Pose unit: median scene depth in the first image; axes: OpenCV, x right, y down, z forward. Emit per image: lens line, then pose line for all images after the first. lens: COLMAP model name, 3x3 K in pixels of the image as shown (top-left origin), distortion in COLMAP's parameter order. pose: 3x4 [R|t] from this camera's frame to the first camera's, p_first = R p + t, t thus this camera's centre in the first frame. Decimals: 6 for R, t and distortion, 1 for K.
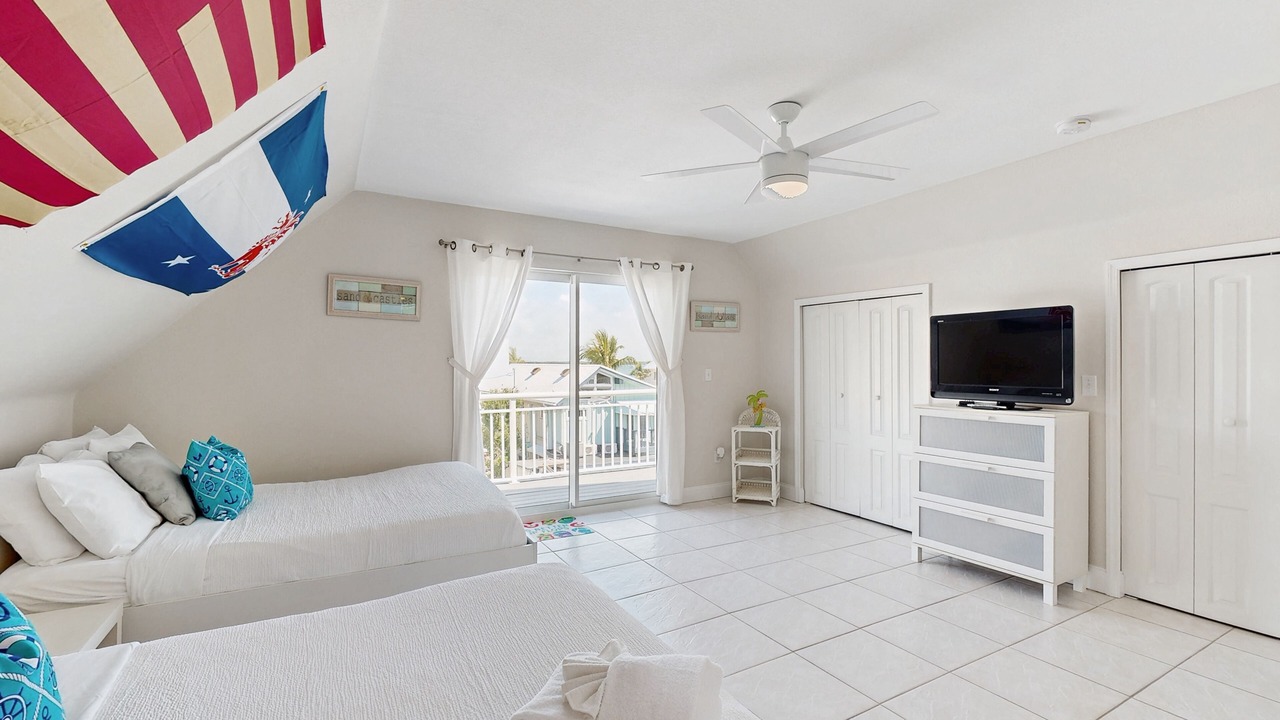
lens RADIAL K [[560.6, 0, 637.6], [0, 560.6, 361.0], [0, 0, 1]] dist [0.003615, -0.000338]
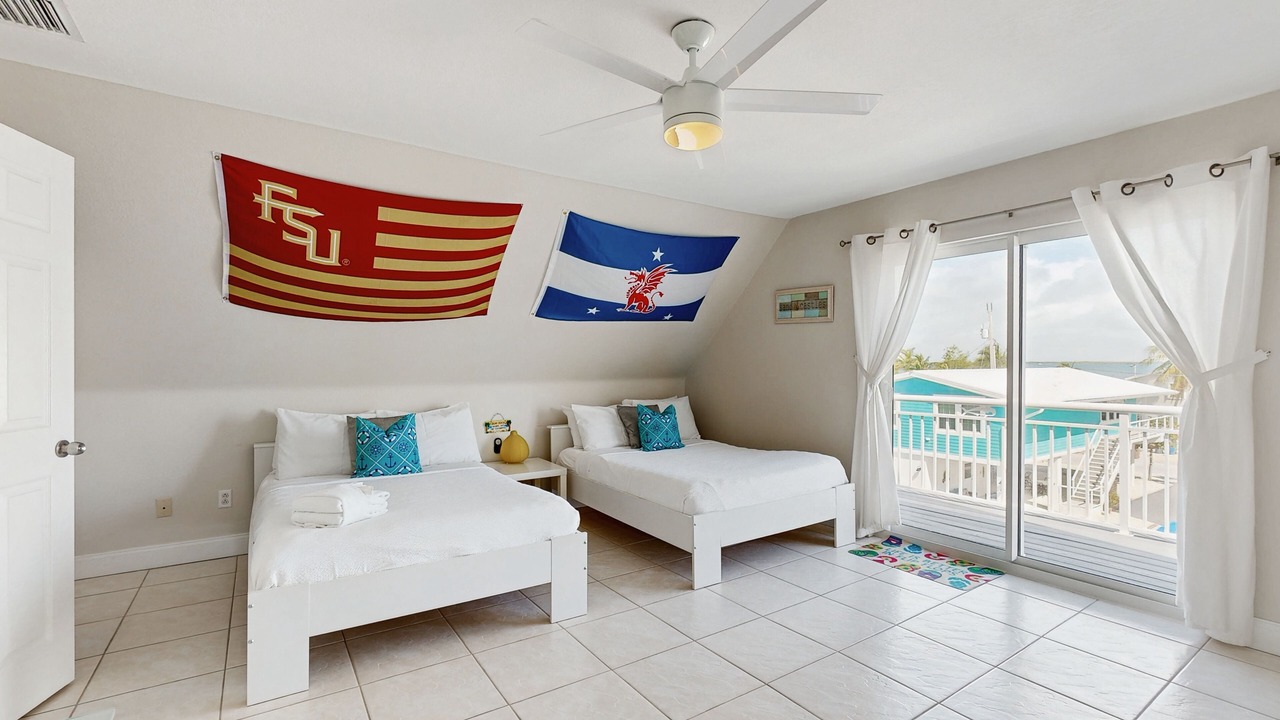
lens RADIAL K [[560.6, 0, 637.8], [0, 560.6, 370.4], [0, 0, 1]] dist [0.003615, -0.000338]
pose [[0.082343, 0.015412, -0.996485, 0.632437], [0.006378, 0.999852, 0.015991, 0.001919], [0.996584, -0.007673, 0.082232, 0.525794]]
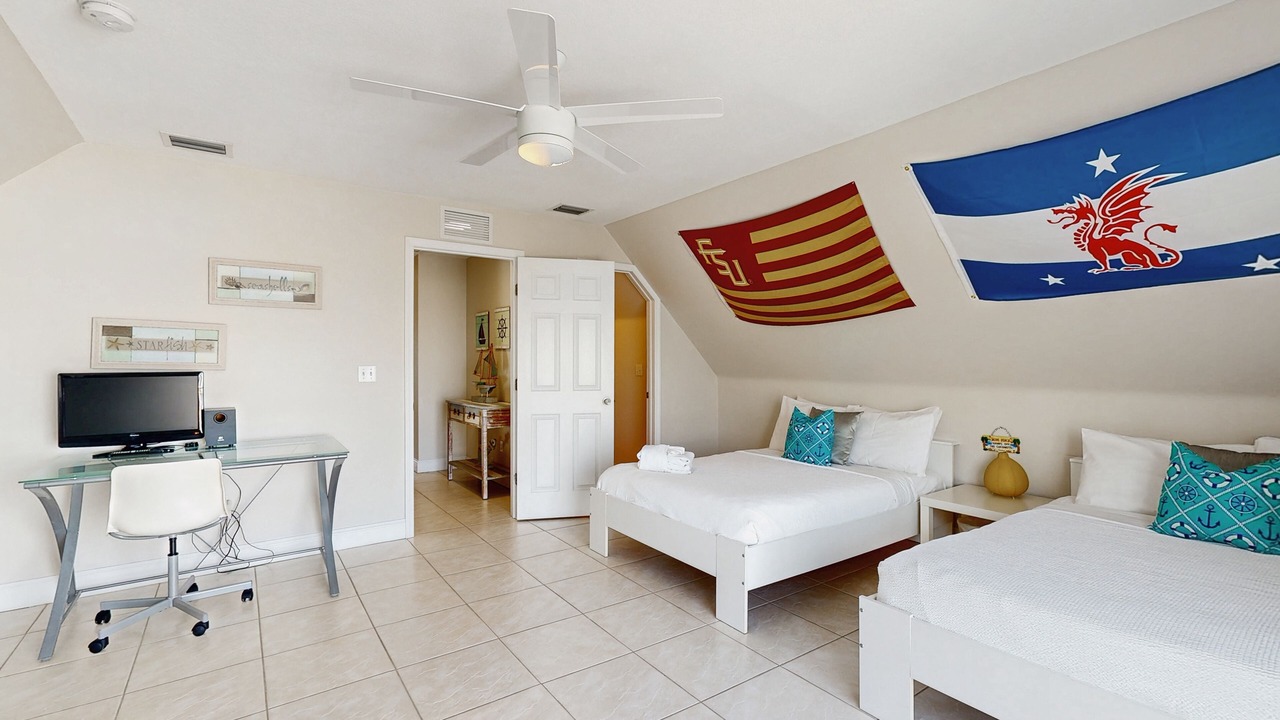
lens RADIAL K [[560.6, 0, 637.5], [0, 560.6, 362.5], [0, 0, 1]] dist [0.003615, -0.000338]
pose [[-0.993791, 0.004064, -0.111191, 0.133183], [0.003626, 0.999985, 0.004144, -0.000704], [0.111206, 0.003715, -0.993790, 1.140070]]
